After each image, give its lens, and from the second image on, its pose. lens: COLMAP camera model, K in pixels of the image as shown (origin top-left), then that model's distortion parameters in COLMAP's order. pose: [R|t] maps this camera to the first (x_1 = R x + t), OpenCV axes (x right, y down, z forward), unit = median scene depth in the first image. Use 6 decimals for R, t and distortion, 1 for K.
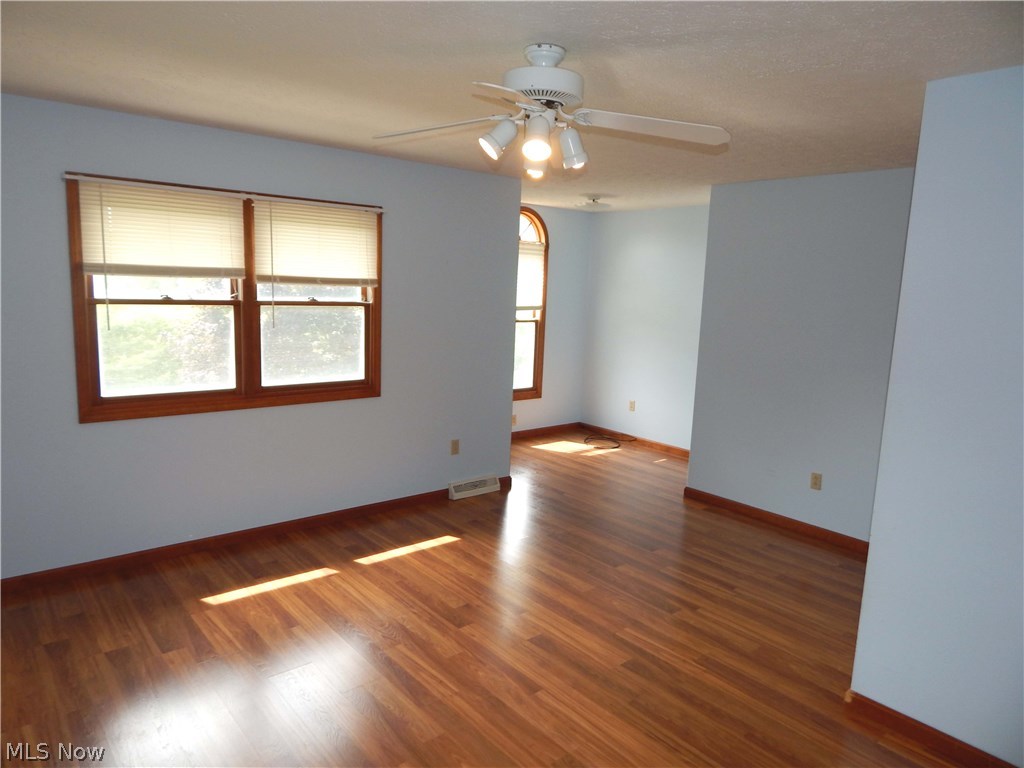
lens RADIAL K [[673.1, 0, 512.8], [0, 673.1, 382.9], [0, 0, 1]] dist [-0.002485, 0.007281]
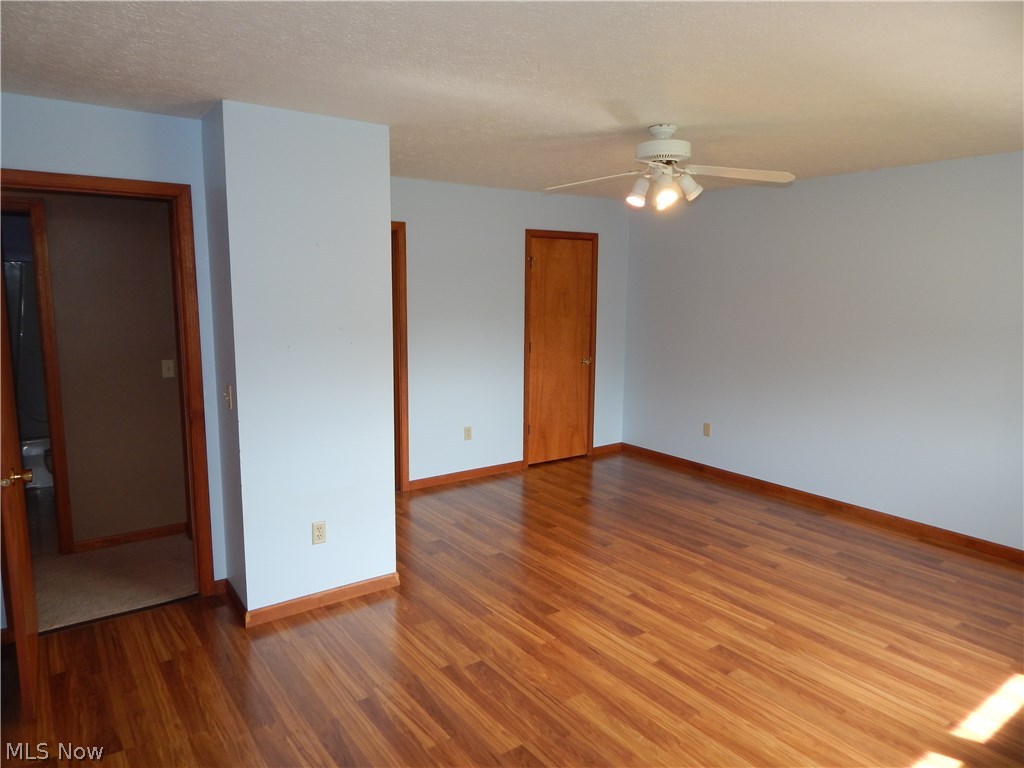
lens RADIAL K [[673.1, 0, 512.6], [0, 673.1, 384.1], [0, 0, 1]] dist [-0.002485, 0.007281]
pose [[-0.995790, -0.064102, 0.065526, 0.152292], [-0.041787, 0.953677, 0.297916, -0.230765], [-0.081588, 0.293923, -0.952341, 1.590068]]
